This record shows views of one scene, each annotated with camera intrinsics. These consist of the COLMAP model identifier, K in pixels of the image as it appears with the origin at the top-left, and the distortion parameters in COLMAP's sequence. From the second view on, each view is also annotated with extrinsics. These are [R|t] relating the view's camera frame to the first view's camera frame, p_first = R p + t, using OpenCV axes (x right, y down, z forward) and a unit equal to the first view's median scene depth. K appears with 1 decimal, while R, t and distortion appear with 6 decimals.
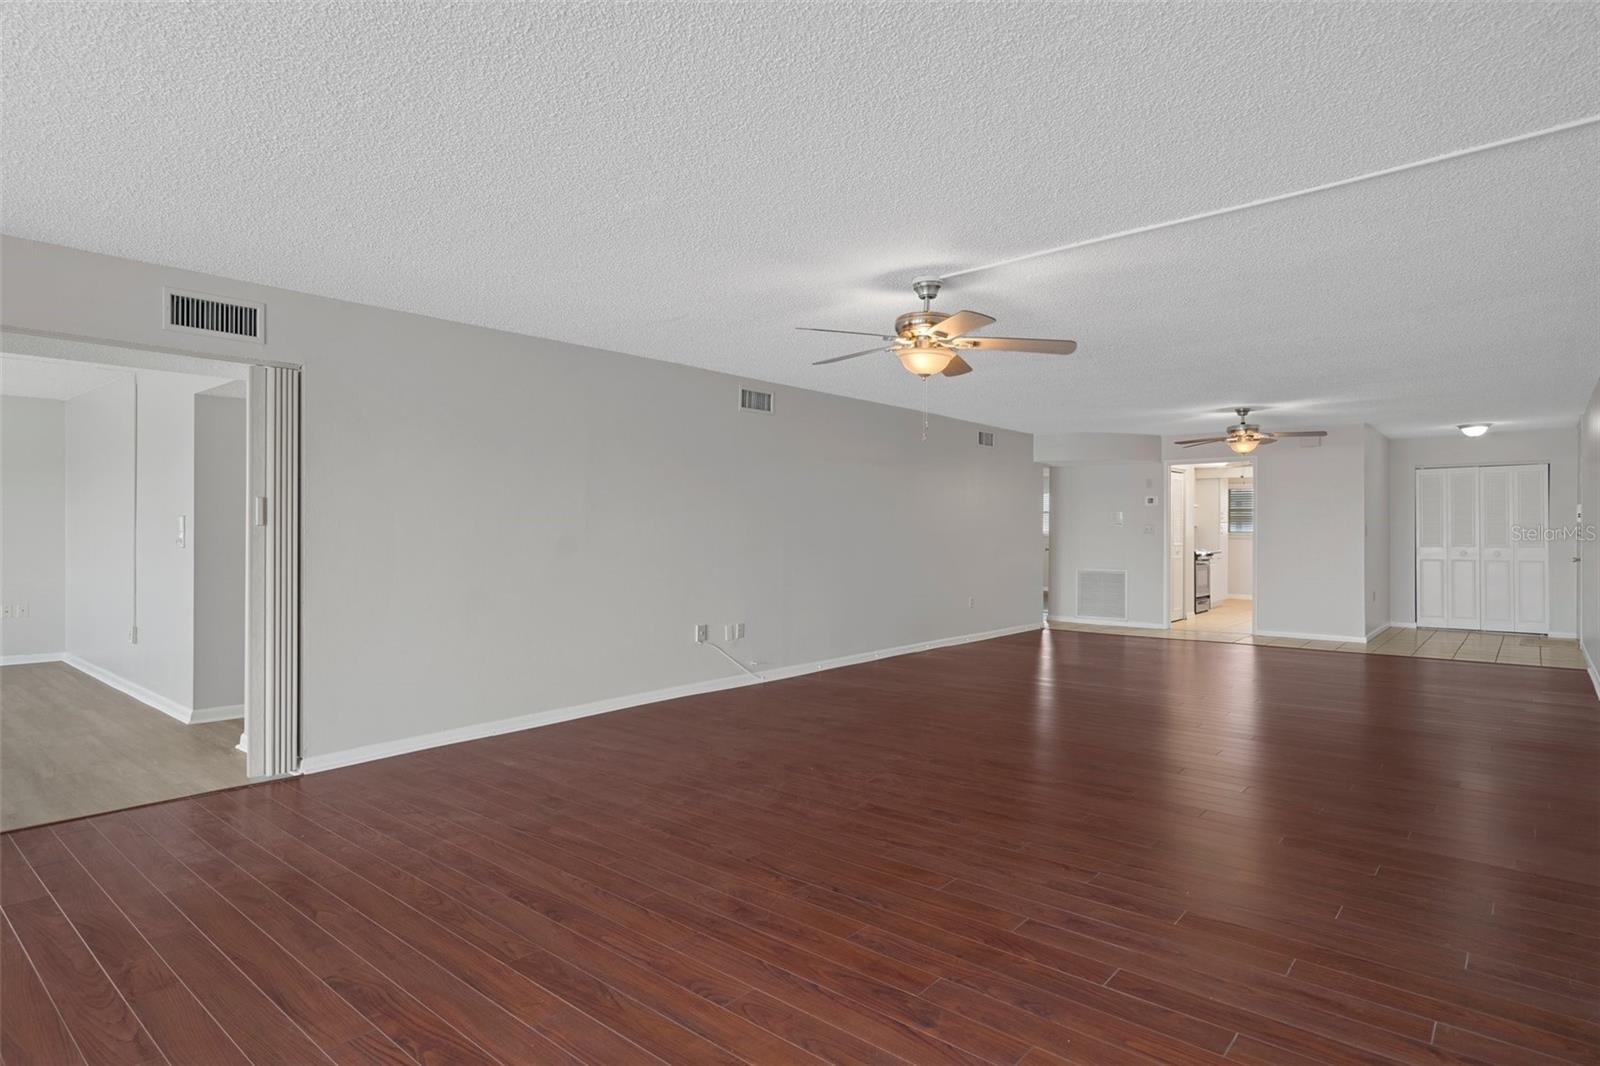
lens RADIAL K [[802.4, 0, 788.1], [0, 802.4, 527.4], [0, 0, 1]] dist [0.001999, 0.000621]
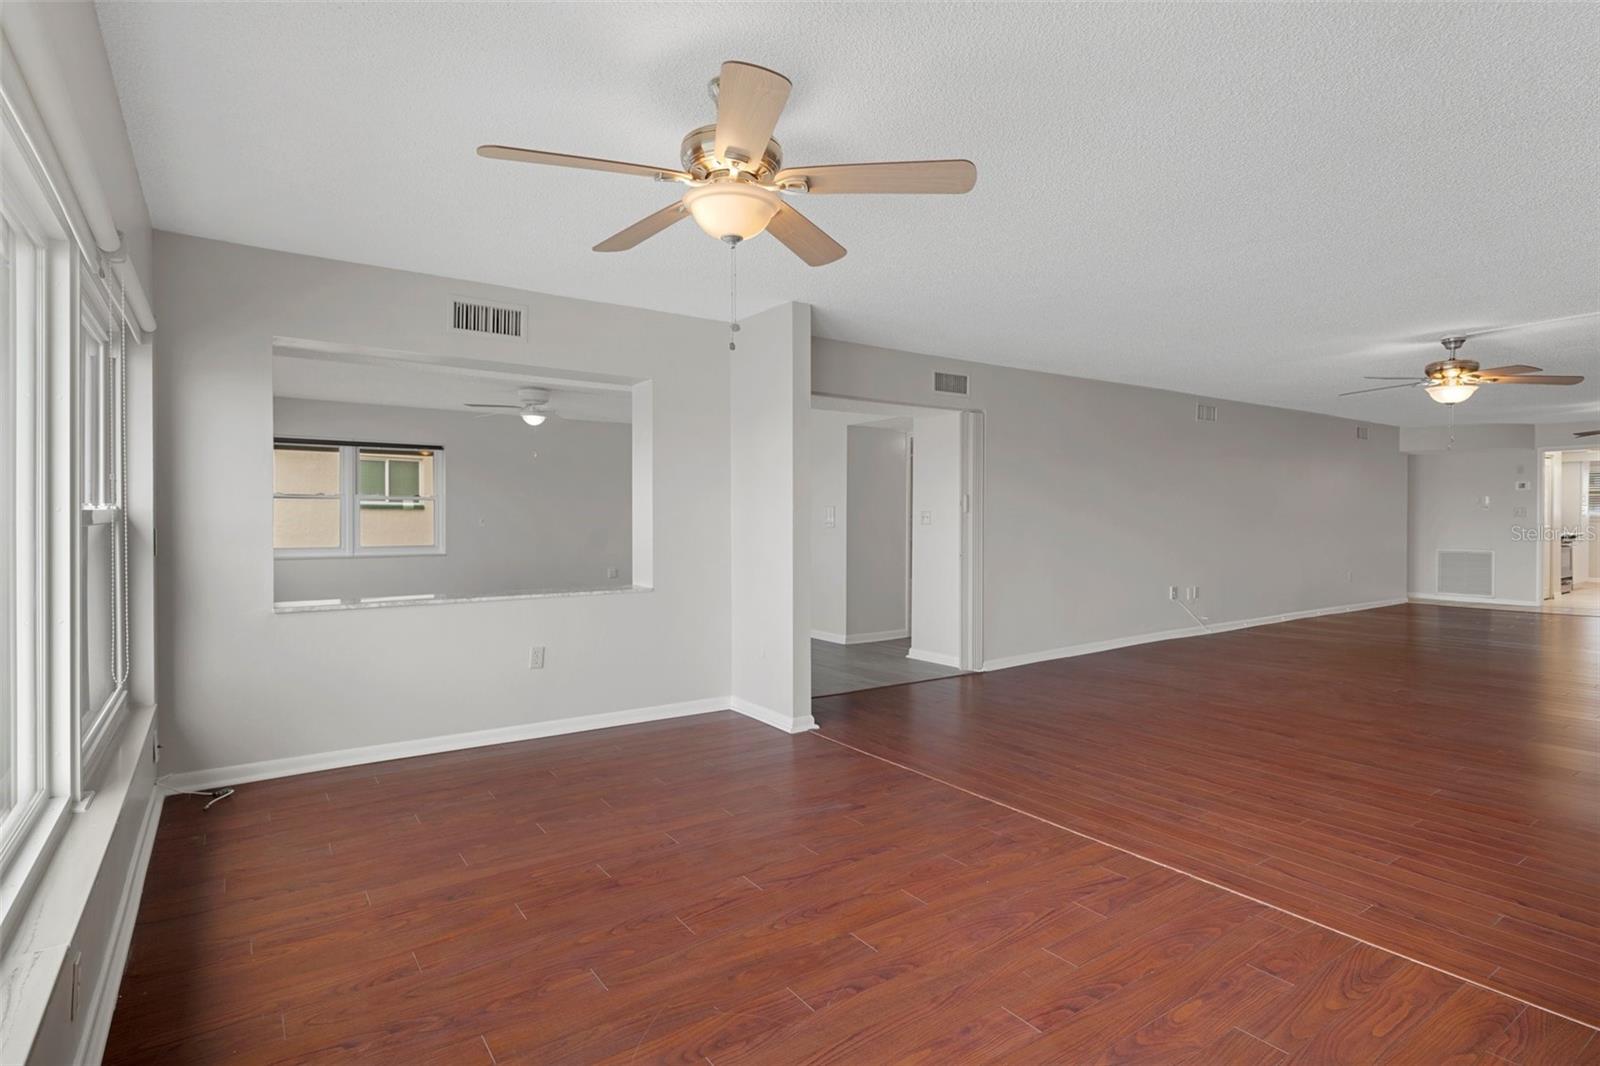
lens RADIAL K [[822.3, 0, 787.3], [0, 822.3, 531.7], [0, 0, 1]] dist [0.000930, 0.001158]
pose [[0.977948, -0.000281, -0.208848, -0.280291], [0.004953, 0.999749, 0.021849, -0.000732], [0.208789, -0.022401, 0.977704, -0.280353]]
